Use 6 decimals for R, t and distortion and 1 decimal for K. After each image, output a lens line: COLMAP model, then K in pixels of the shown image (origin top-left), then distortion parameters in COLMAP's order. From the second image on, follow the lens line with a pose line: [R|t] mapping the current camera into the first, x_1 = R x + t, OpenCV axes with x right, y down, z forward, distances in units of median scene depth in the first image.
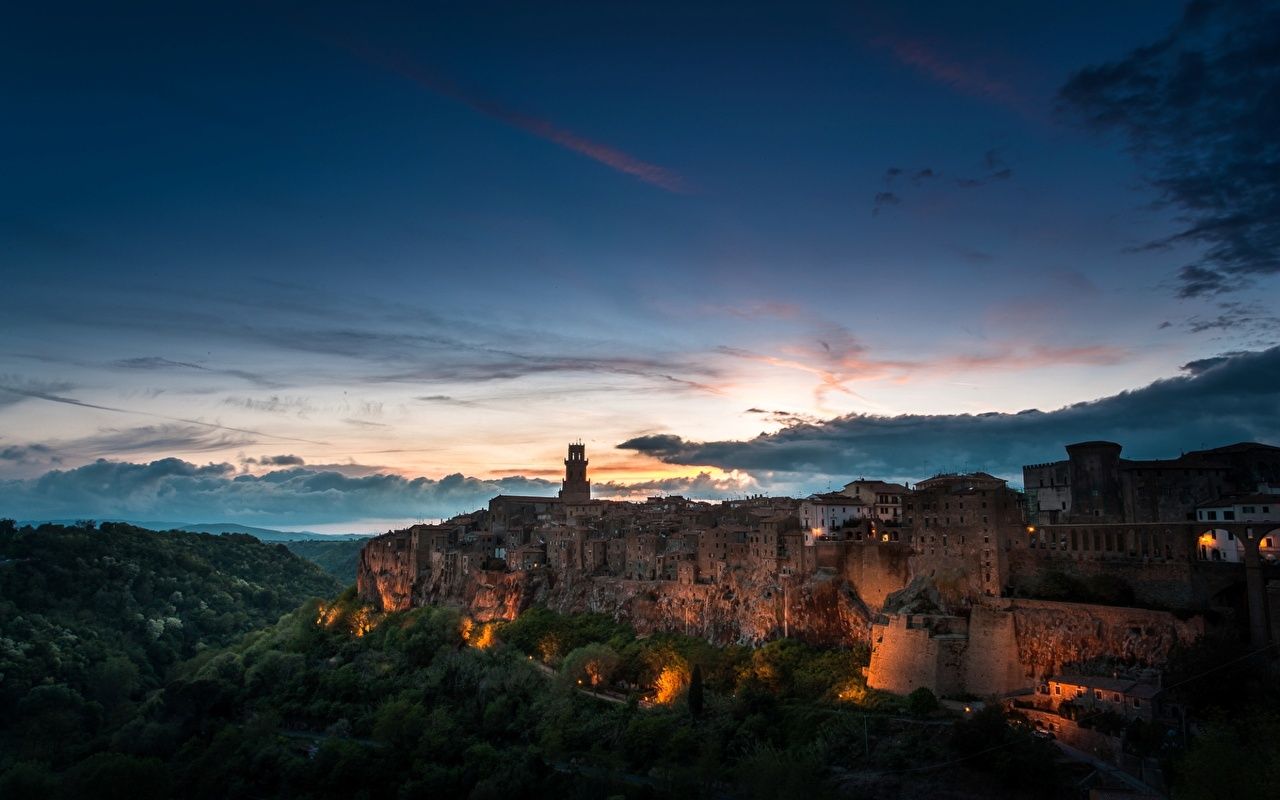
lens RADIAL K [[978.8, 0, 640.0], [0, 978.8, 400.0], [0, 0, 1]] dist [-0.031166, 0.002173]
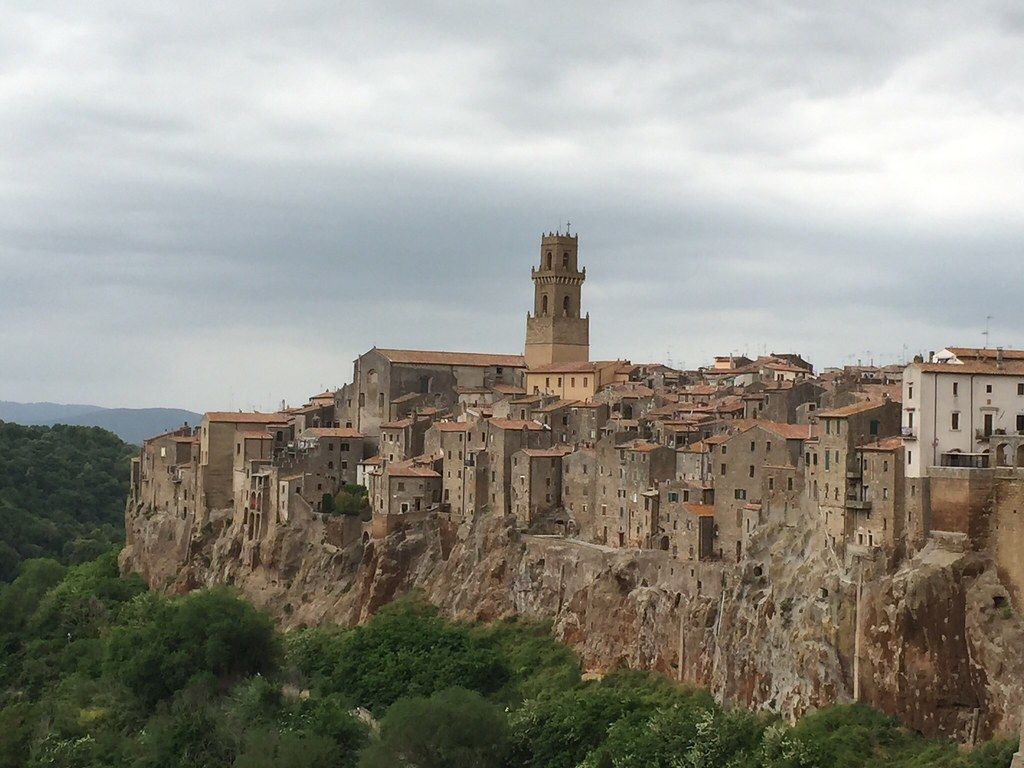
lens RADIAL K [[2033.6, 0, 512.0], [0, 2033.6, 384.0], [0, 0, 1]] dist [0.028114, 0.236227]
pose [[0.968865, 0.013955, -0.247195, 0.183931], [0.013054, 0.994142, 0.107288, 0.017020], [0.247244, -0.107175, 0.963008, 0.138666]]
